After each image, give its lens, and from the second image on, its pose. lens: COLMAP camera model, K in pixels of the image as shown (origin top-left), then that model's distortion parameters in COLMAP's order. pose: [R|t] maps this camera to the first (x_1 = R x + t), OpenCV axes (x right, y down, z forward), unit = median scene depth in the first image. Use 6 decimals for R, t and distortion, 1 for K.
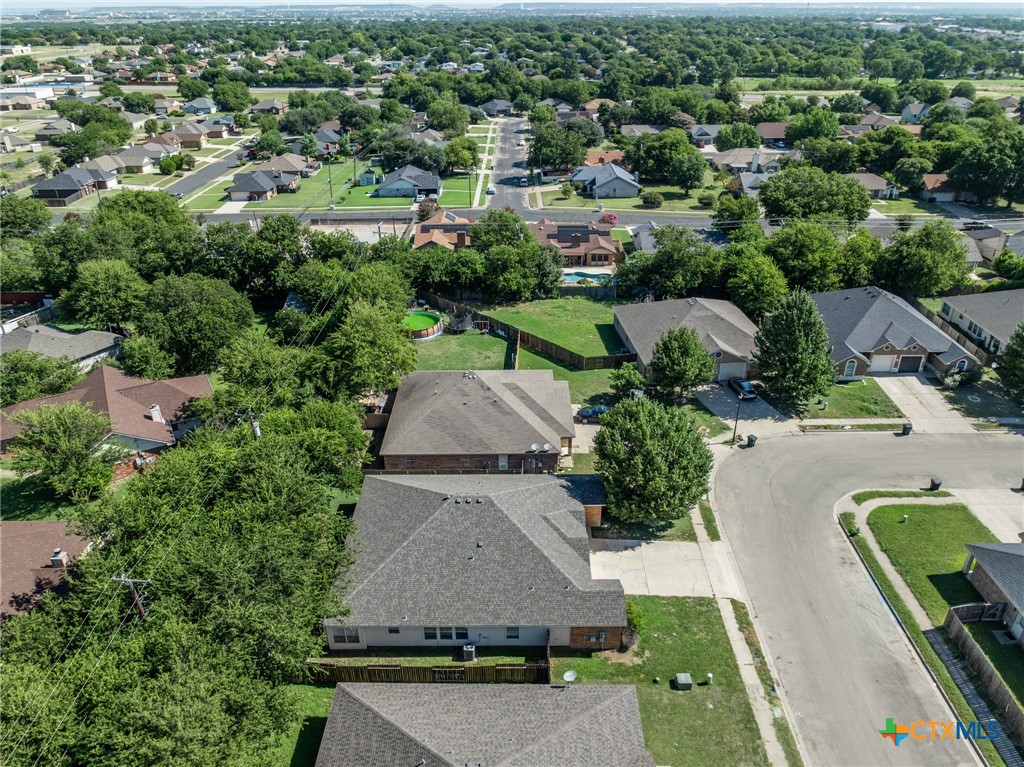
lens RADIAL K [[720.1, 0, 513.2], [0, 720.1, 379.5], [0, 0, 1]] dist [-0.033088, 0.022485]
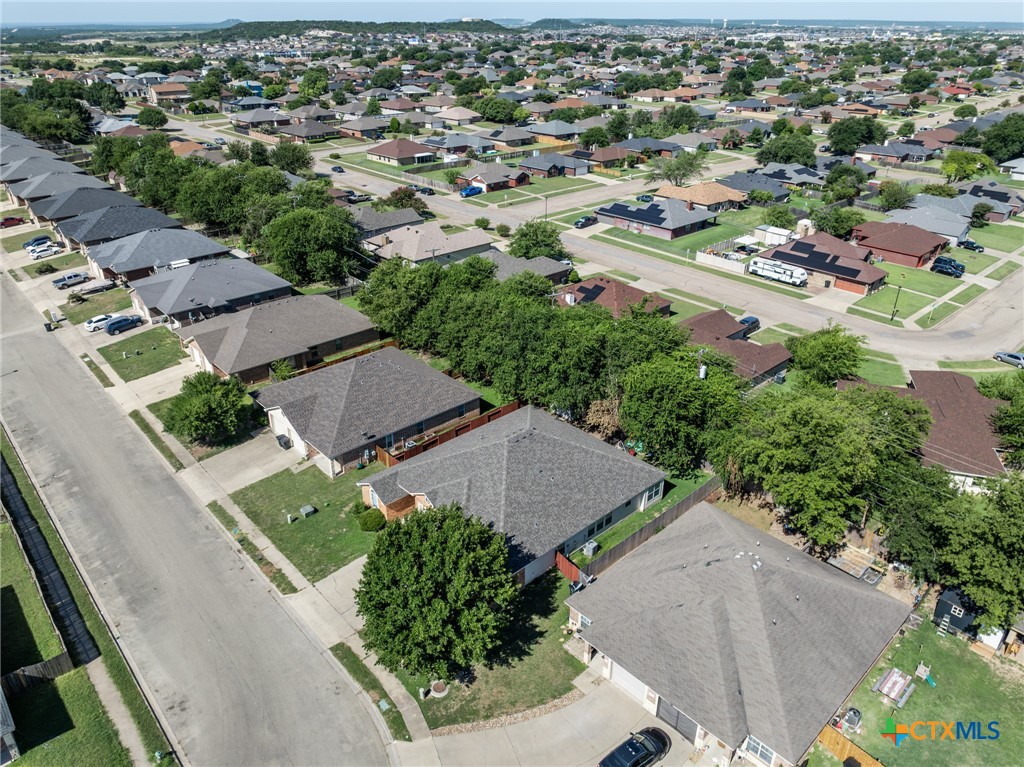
lens RADIAL K [[720.1, 0, 513.2], [0, 720.1, 379.5], [0, 0, 1]] dist [-0.033088, 0.022485]
pose [[-0.727710, 0.311543, -0.611048, 0.254887], [-0.319175, 0.634736, 0.703731, -0.286769], [0.607097, 0.707143, -0.362467, 0.564912]]
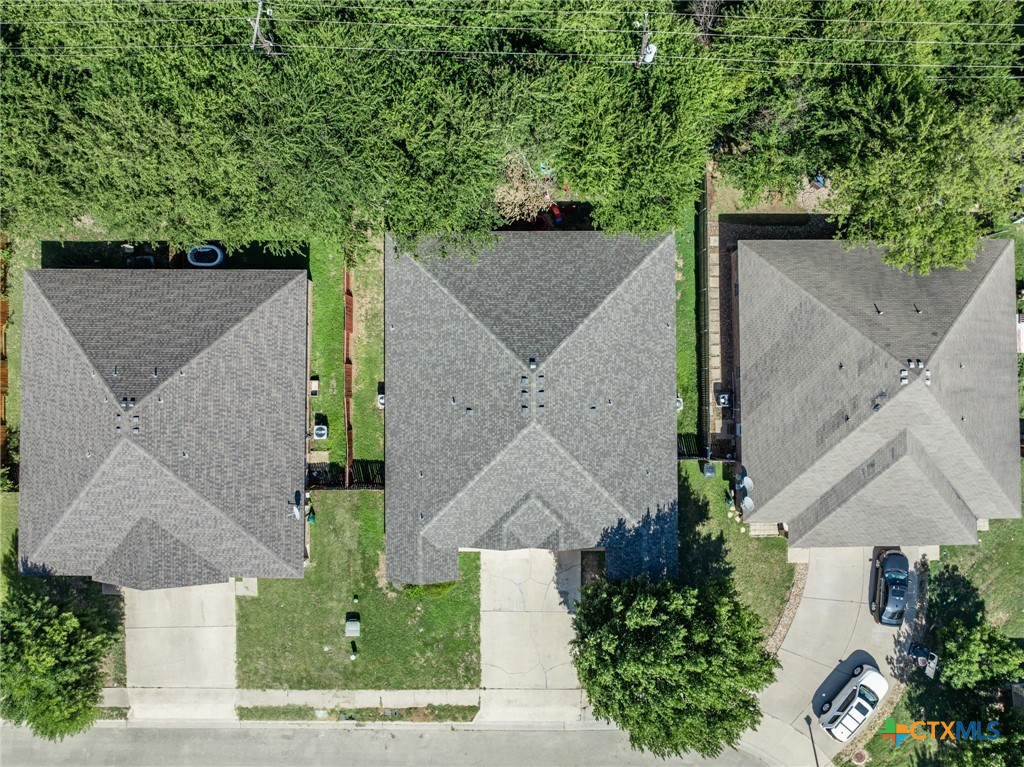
lens RADIAL K [[720.1, 0, 513.2], [0, 720.1, 379.5], [0, 0, 1]] dist [-0.033088, 0.022485]
pose [[0.008542, 0.999760, -0.020168, -0.026173], [-0.474098, 0.021807, 0.880202, -0.193914], [0.880431, 0.002043, 0.474171, 0.269858]]
